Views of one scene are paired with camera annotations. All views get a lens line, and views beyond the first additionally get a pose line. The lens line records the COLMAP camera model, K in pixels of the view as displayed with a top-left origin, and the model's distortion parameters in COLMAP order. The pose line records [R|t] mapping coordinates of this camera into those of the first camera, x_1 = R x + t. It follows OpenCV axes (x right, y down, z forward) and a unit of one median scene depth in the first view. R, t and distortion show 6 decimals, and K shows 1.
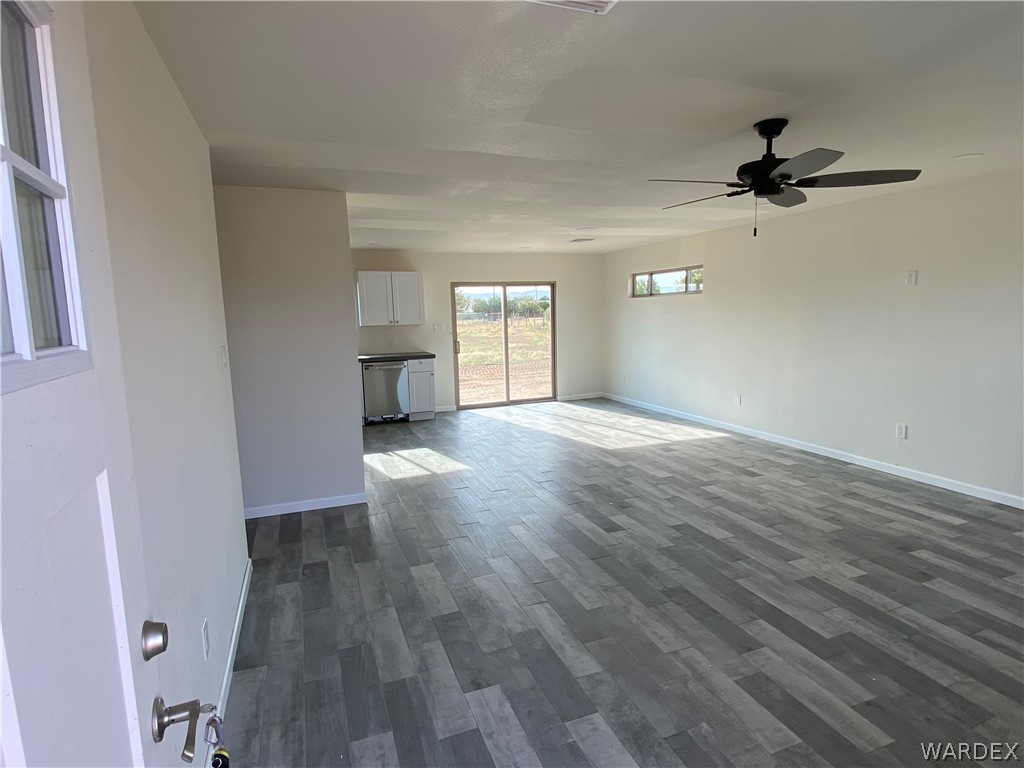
lens RADIAL K [[553.3, 0, 511.4], [0, 553.3, 382.7], [0, 0, 1]] dist [0.057548, -0.056018]
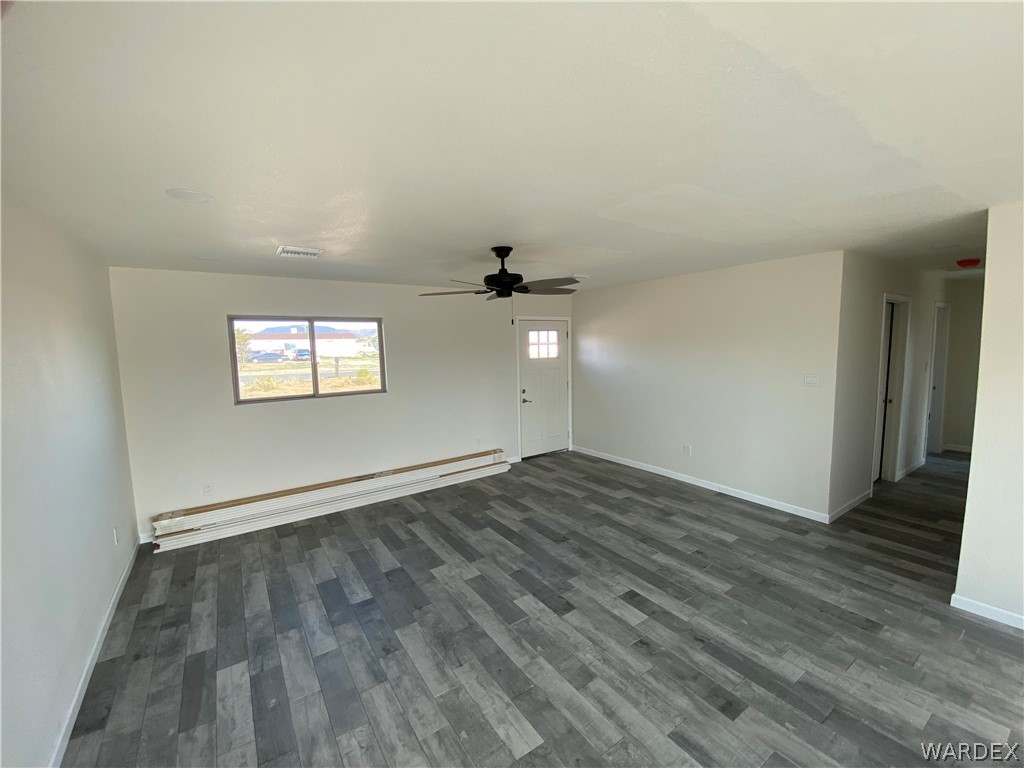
lens RADIAL K [[420.4, 0, 511.0], [0, 420.4, 382.9], [0, 0, 1]] dist [0.017999, -0.019743]
pose [[-0.971875, 0.068600, -0.225285, 0.452974], [0.015634, 0.973316, 0.228934, -0.234225], [0.234979, 0.218973, -0.947014, 1.350441]]
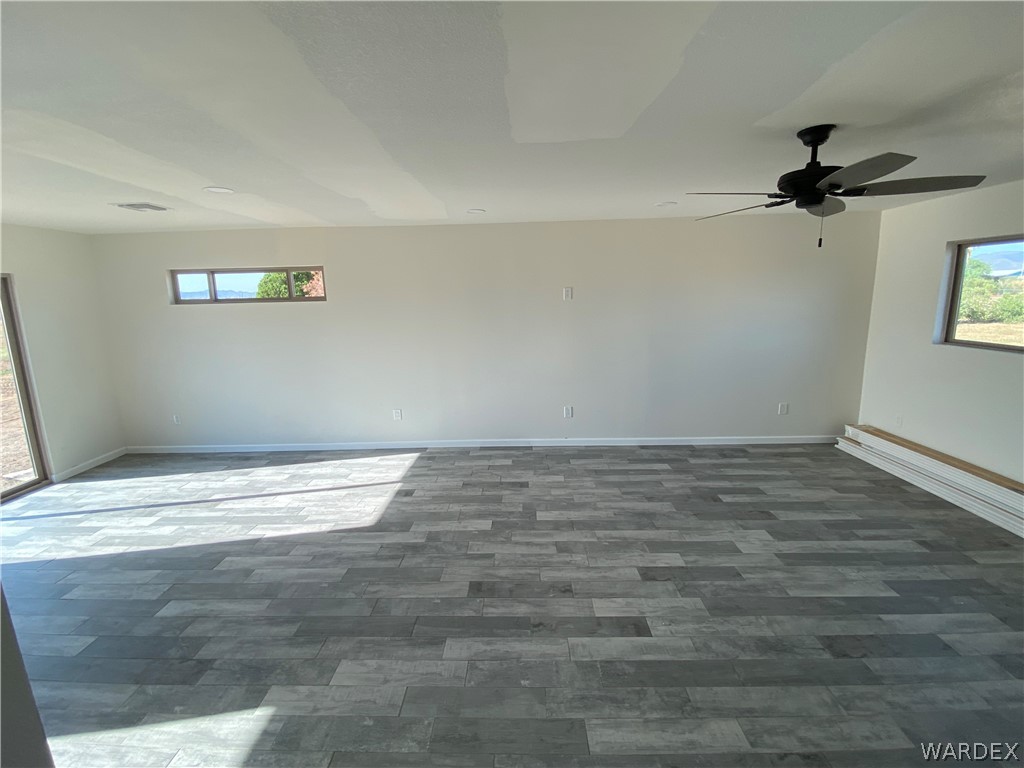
lens RADIAL K [[457.7, 0, 510.9], [0, 457.7, 381.4], [0, 0, 1]] dist [0.040214, -0.032975]
pose [[0.377567, -0.149722, 0.913798, -0.333868], [0.134192, 0.985271, 0.105987, -0.121580], [-0.916207, 0.082607, 0.392098, 0.766000]]
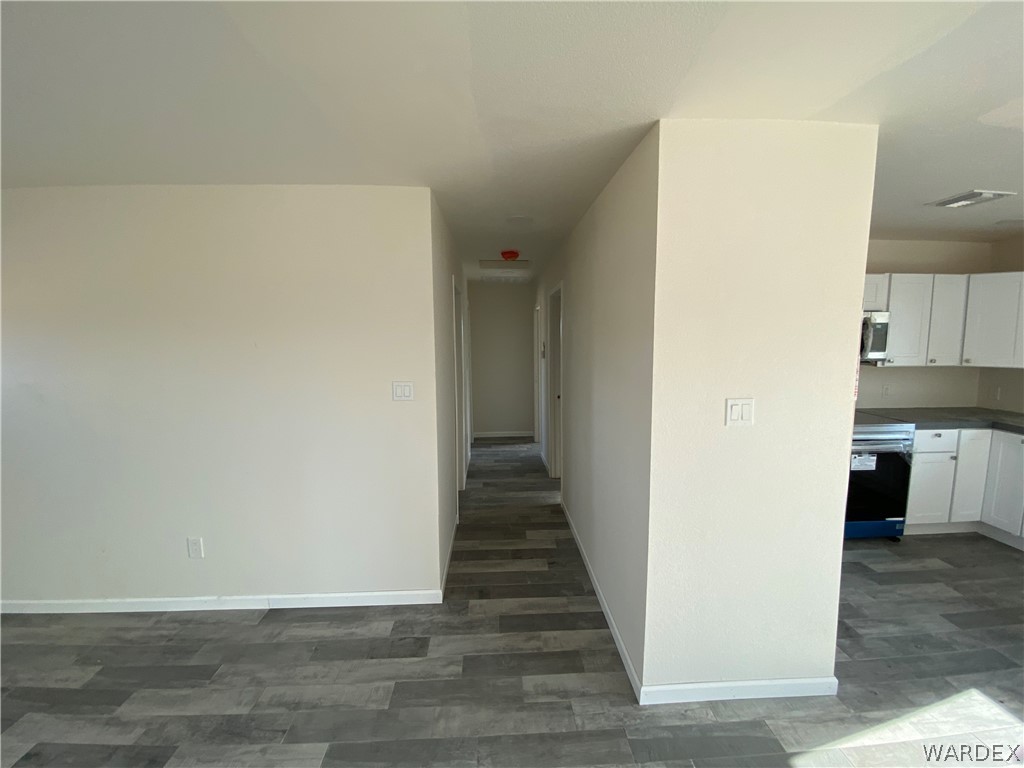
lens RADIAL K [[420.4, 0, 511.0], [0, 420.4, 382.9], [0, 0, 1]] dist [0.017999, -0.019743]
pose [[-0.309179, 0.131520, -0.941866, 0.124916], [-0.106343, 0.979398, 0.171669, -0.150374], [0.945039, 0.153238, -0.288823, 0.961565]]
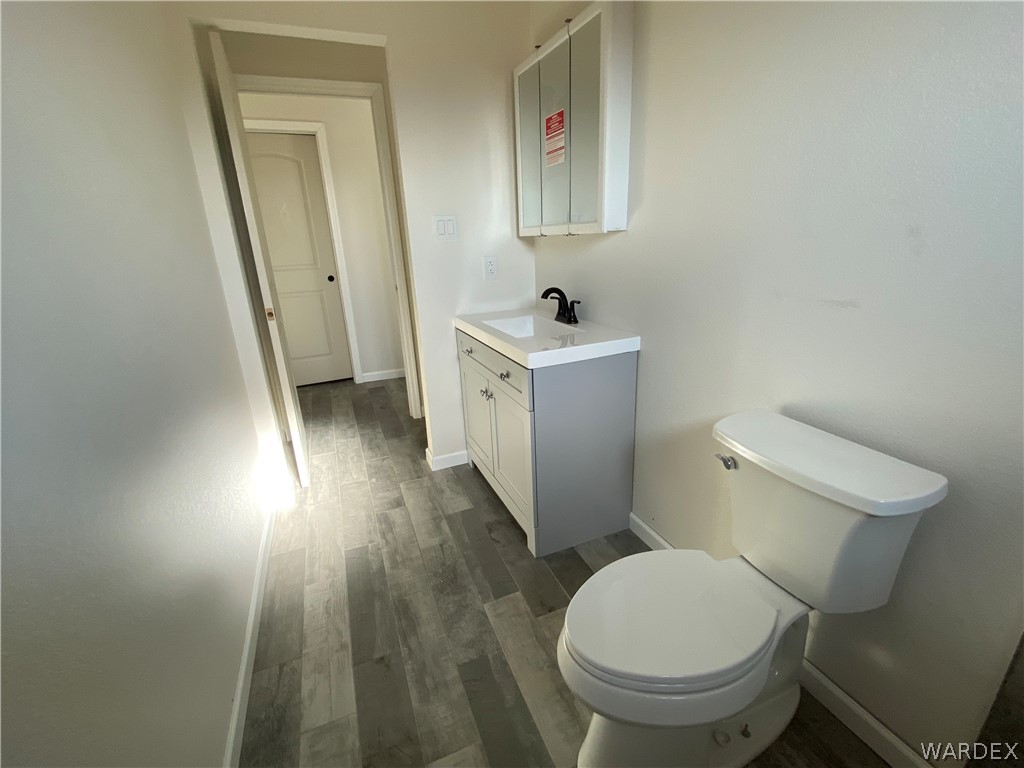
lens RADIAL K [[457.7, 0, 510.9], [0, 457.7, 381.4], [0, 0, 1]] dist [0.040214, -0.032975]
pose [[-0.997210, 0.074652, 0.000095, -1.060287], [0.067452, 0.900492, 0.429610, -0.103585], [0.031986, 0.428418, -0.903014, 1.463230]]
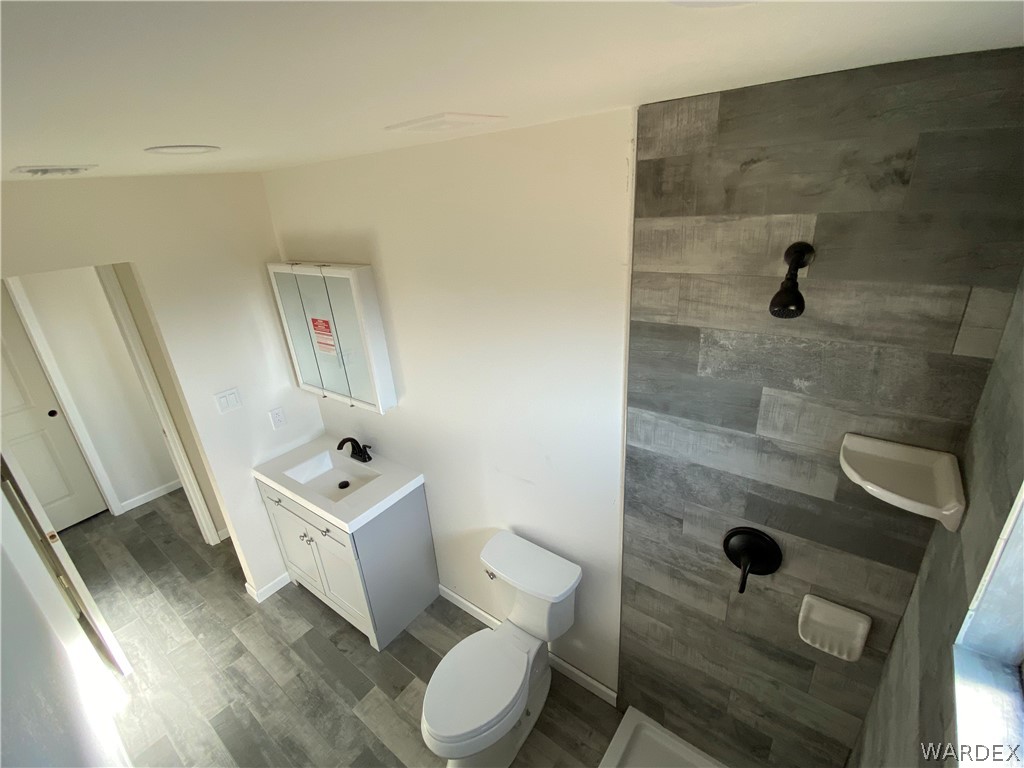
lens RADIAL K [[459.4, 0, 510.5], [0, 459.4, 384.3], [0, 0, 1]] dist [0.014178, -0.018949]
pose [[-0.845424, 0.280328, -0.454615, -1.042337], [0.023515, 0.869897, 0.492673, -0.325775], [0.533578, 0.405828, -0.742023, 1.519789]]
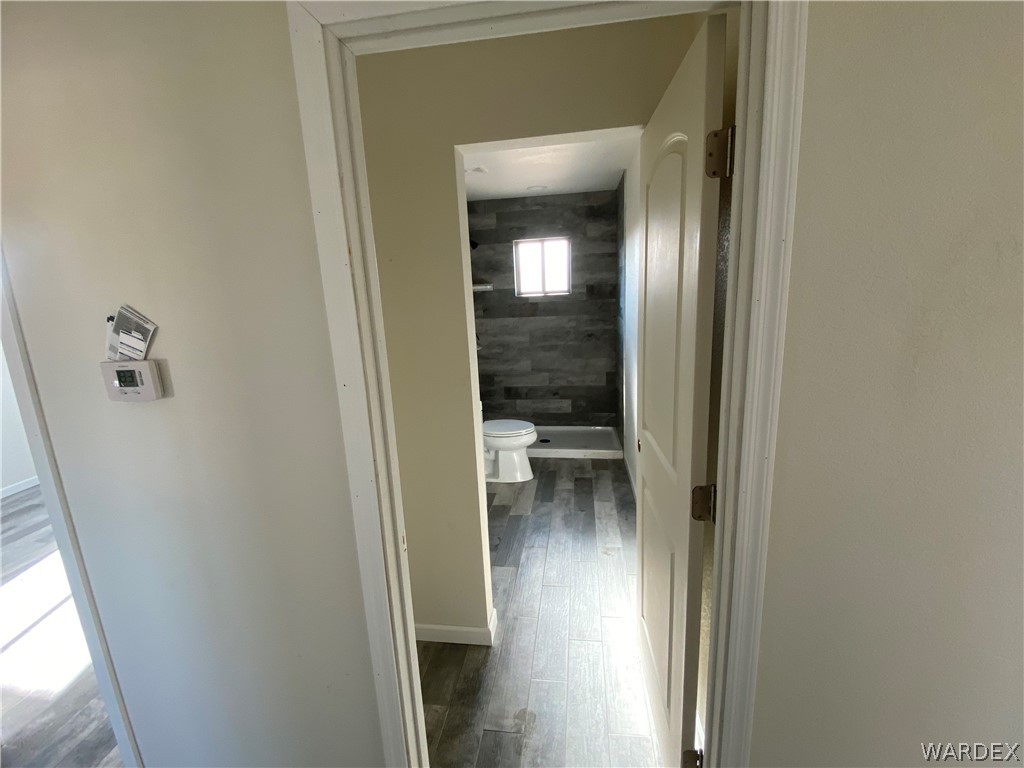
lens RADIAL K [[456.3, 0, 514.8], [0, 456.3, 387.8], [0, 0, 1]] dist [0.038502, -0.032179]
pose [[0.878058, 0.089636, -0.470085, -0.730571], [-0.039724, 0.992563, 0.115064, -0.064843], [0.476903, -0.082360, 0.875089, 0.594244]]
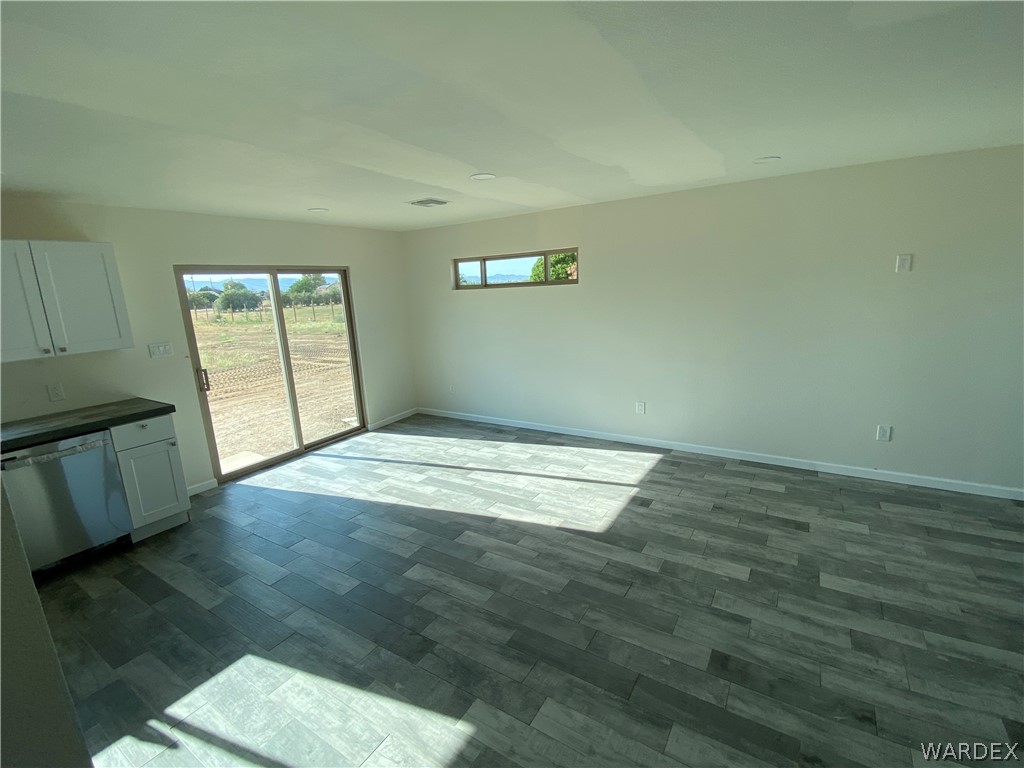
lens RADIAL K [[457.7, 0, 510.9], [0, 457.7, 381.4], [0, 0, 1]] dist [0.040214, -0.032975]
pose [[0.799938, -0.134207, 0.584883, -0.240433], [0.104249, 0.990930, 0.084798, -0.135591], [-0.590958, -0.006860, 0.806673, 0.819109]]
